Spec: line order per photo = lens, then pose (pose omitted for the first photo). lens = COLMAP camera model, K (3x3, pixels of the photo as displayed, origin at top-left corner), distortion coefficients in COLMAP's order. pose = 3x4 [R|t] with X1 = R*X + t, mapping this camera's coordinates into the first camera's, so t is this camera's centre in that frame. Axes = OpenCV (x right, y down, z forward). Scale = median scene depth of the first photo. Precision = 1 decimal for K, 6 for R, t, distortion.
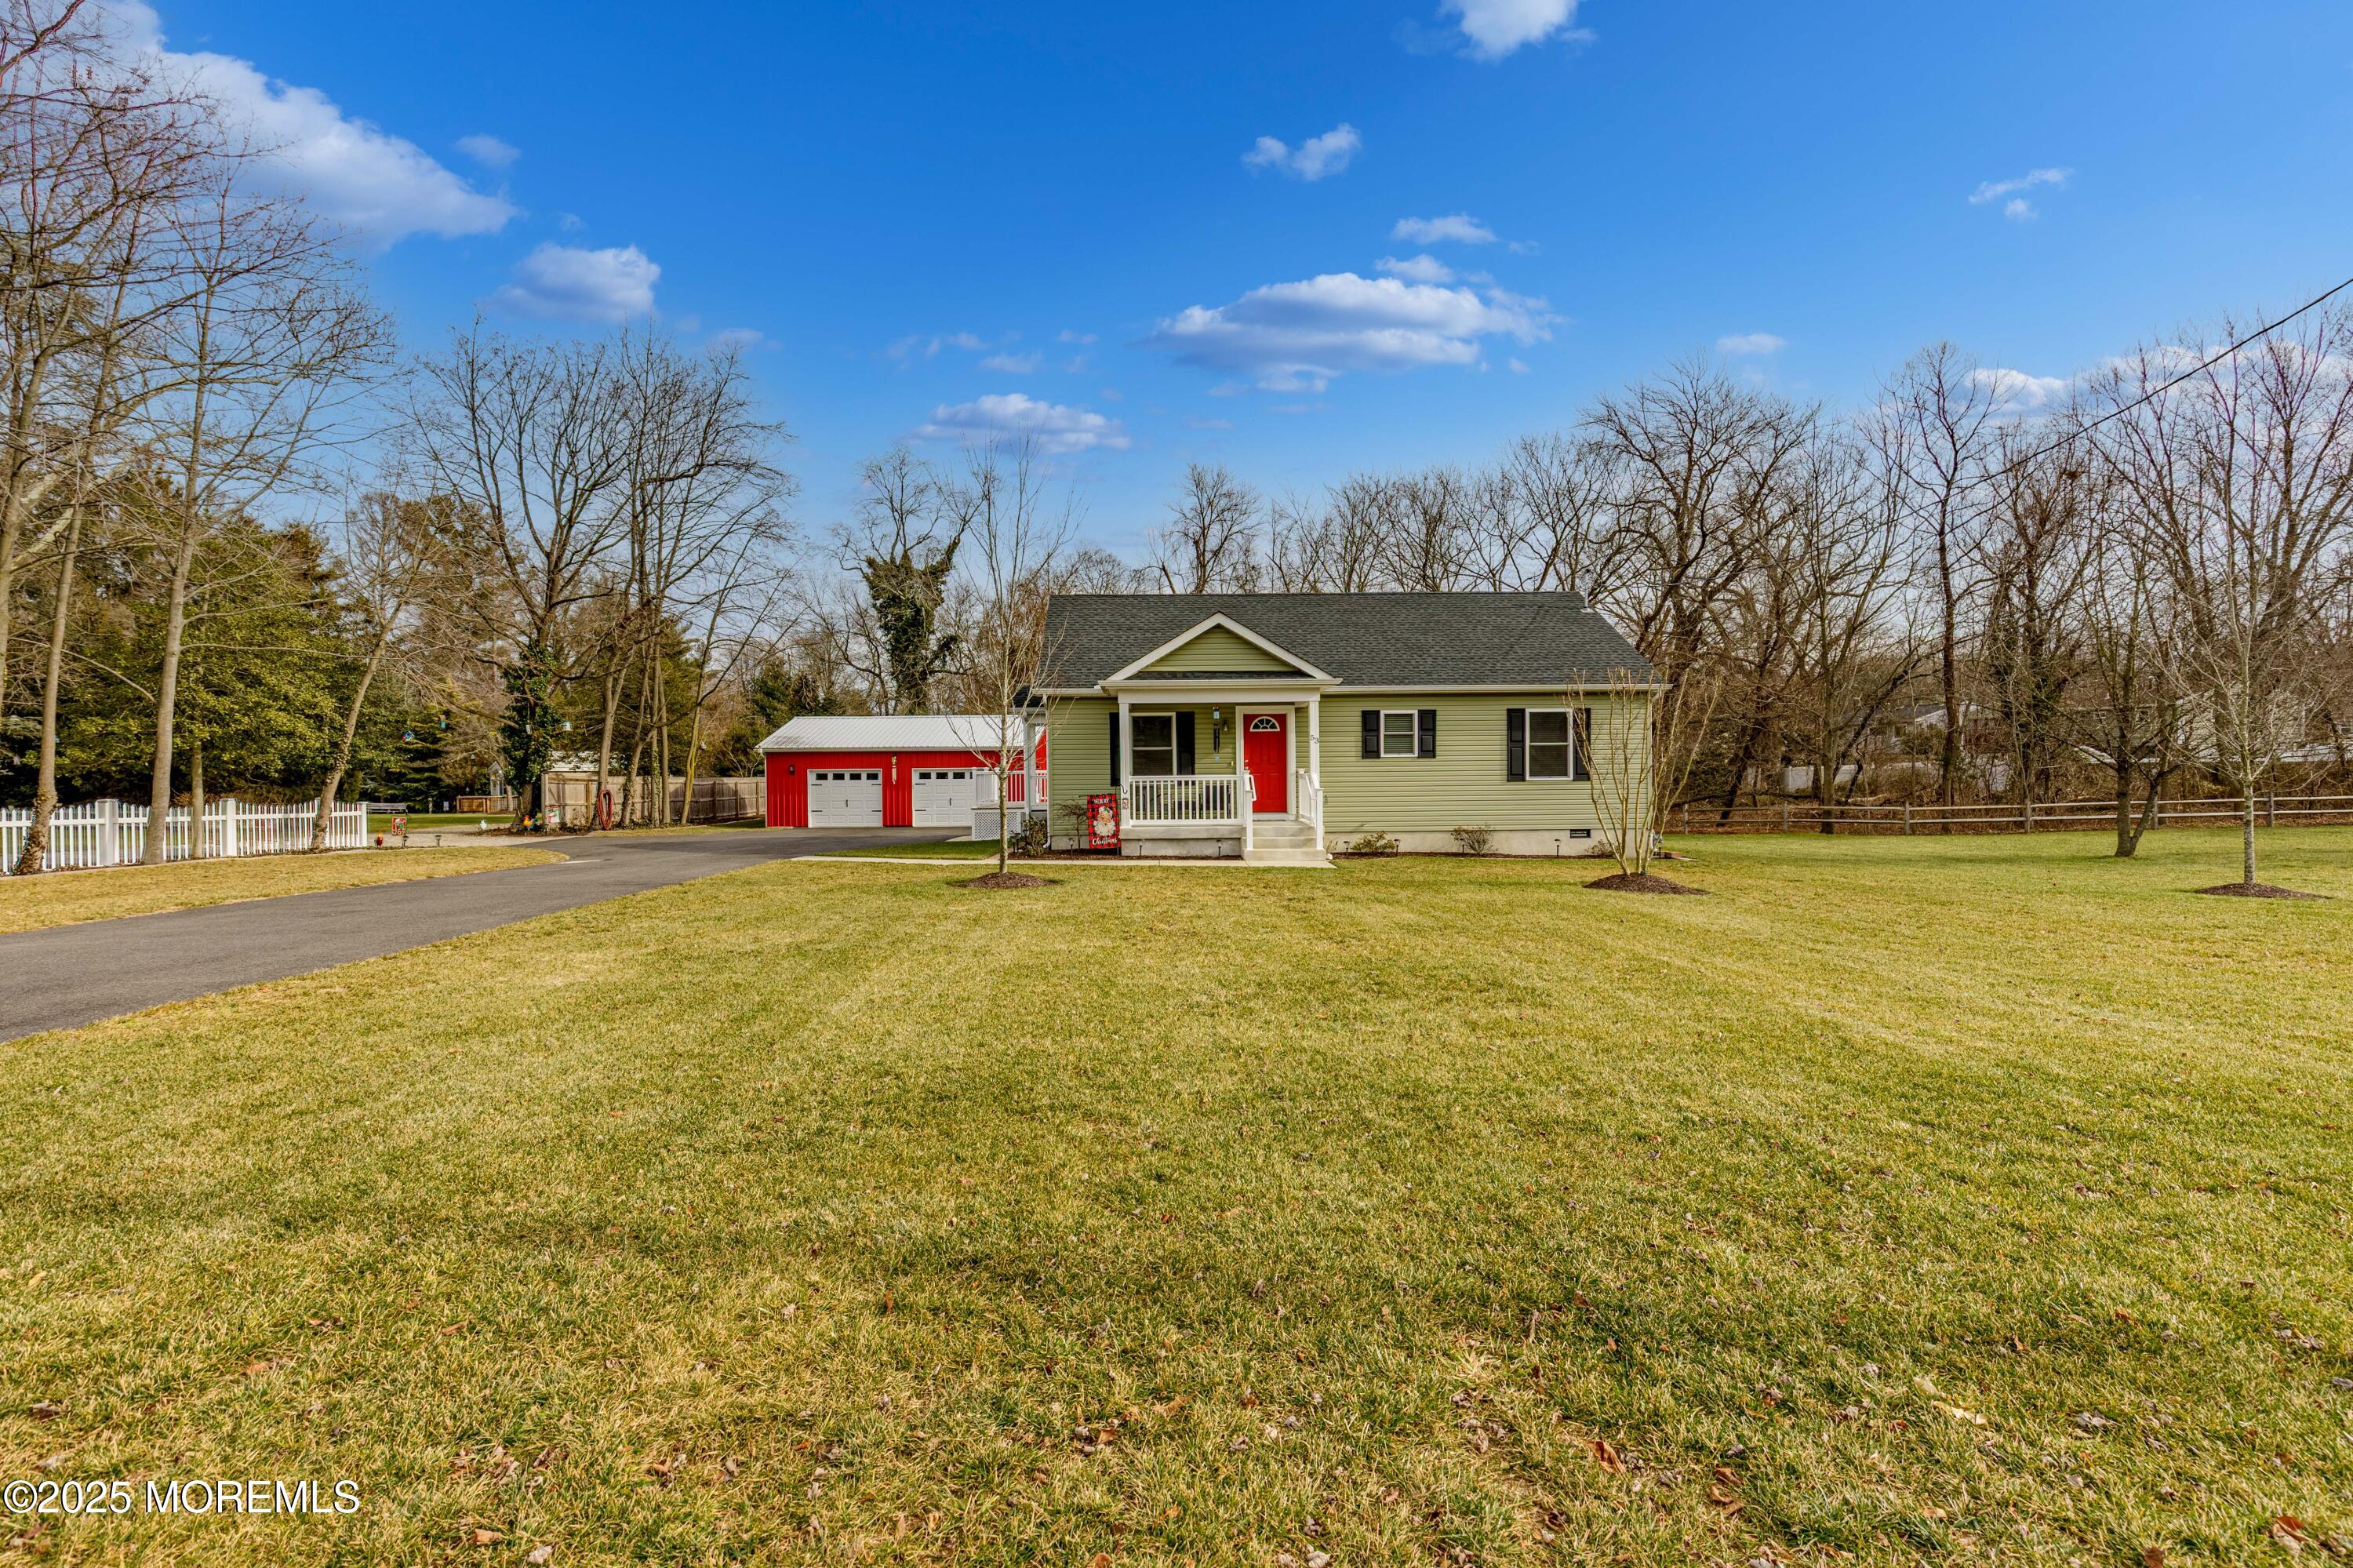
lens RADIAL K [[1099.2, 0, 1141.0], [0, 1099.2, 786.0], [0, 0, 1]] dist [0.001190, -0.001146]
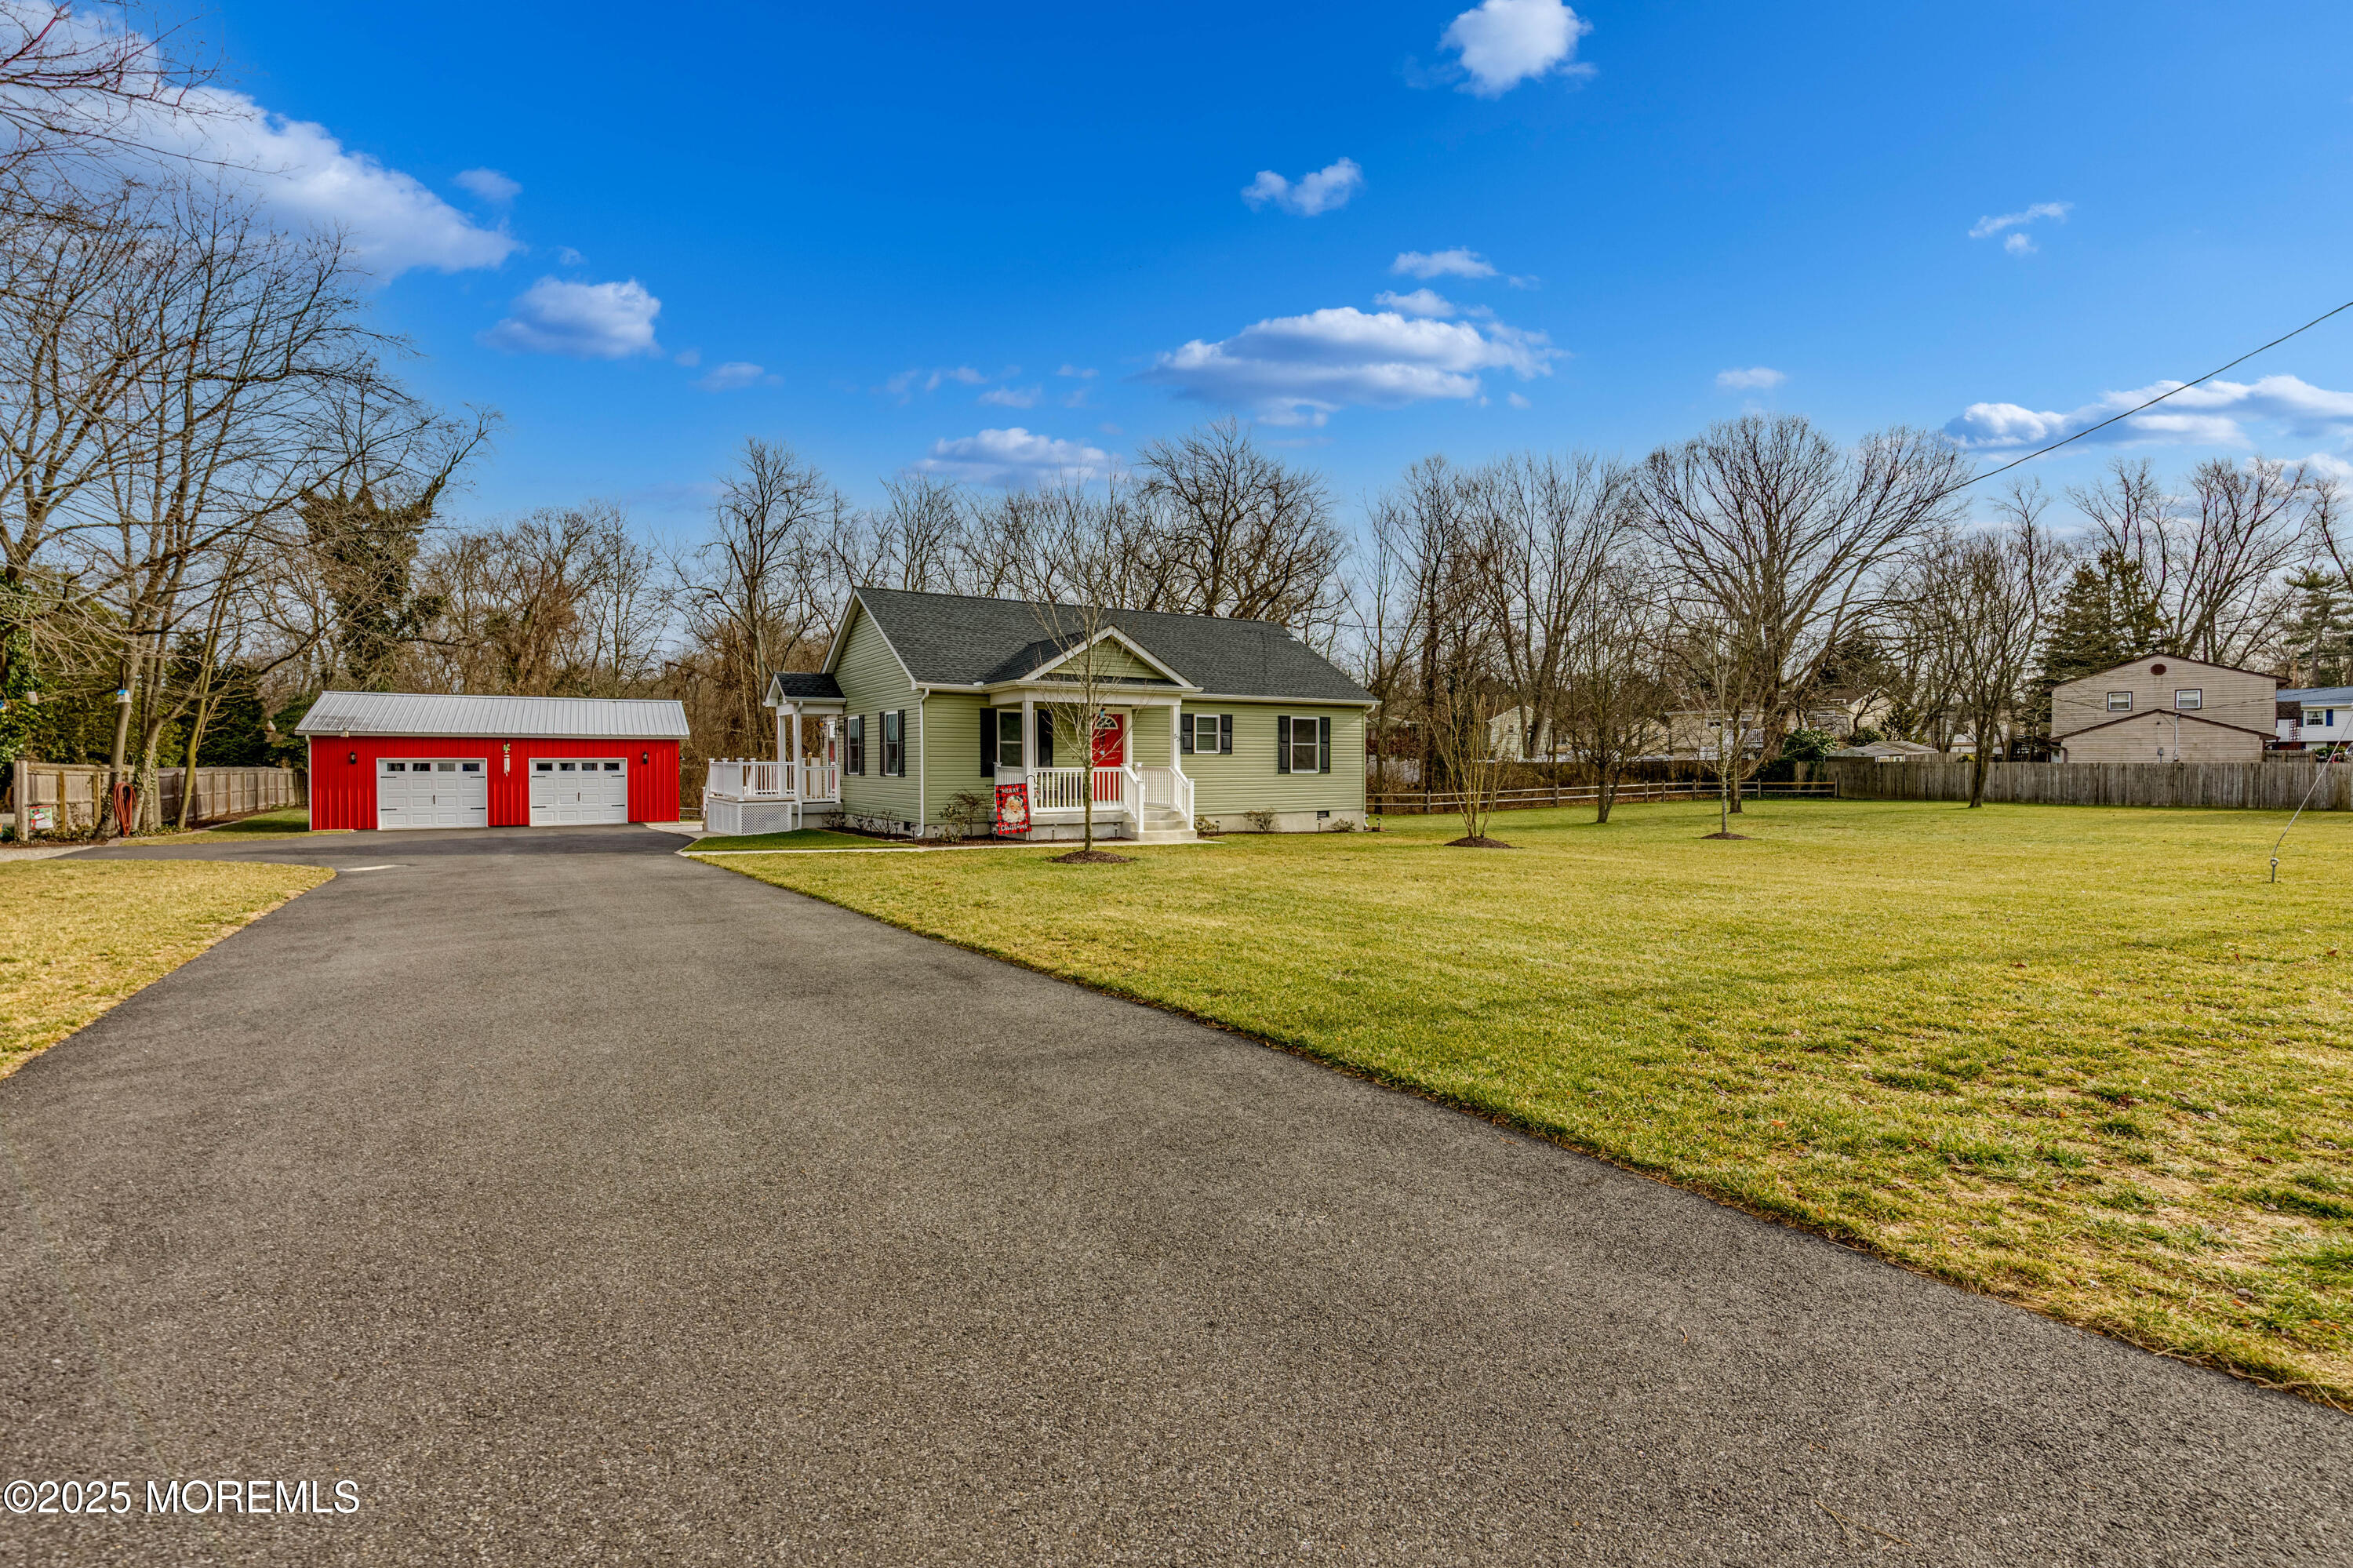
lens RADIAL K [[1125.4, 0, 1185.3], [0, 1125.4, 773.9], [0, 0, 1]] dist [-0.002994, -0.000840]
pose [[0.845385, 0.002278, 0.534152, -0.441416], [0.001119, 0.999981, -0.006035, 0.003808], [-0.534156, 0.005700, 0.845367, -0.027326]]
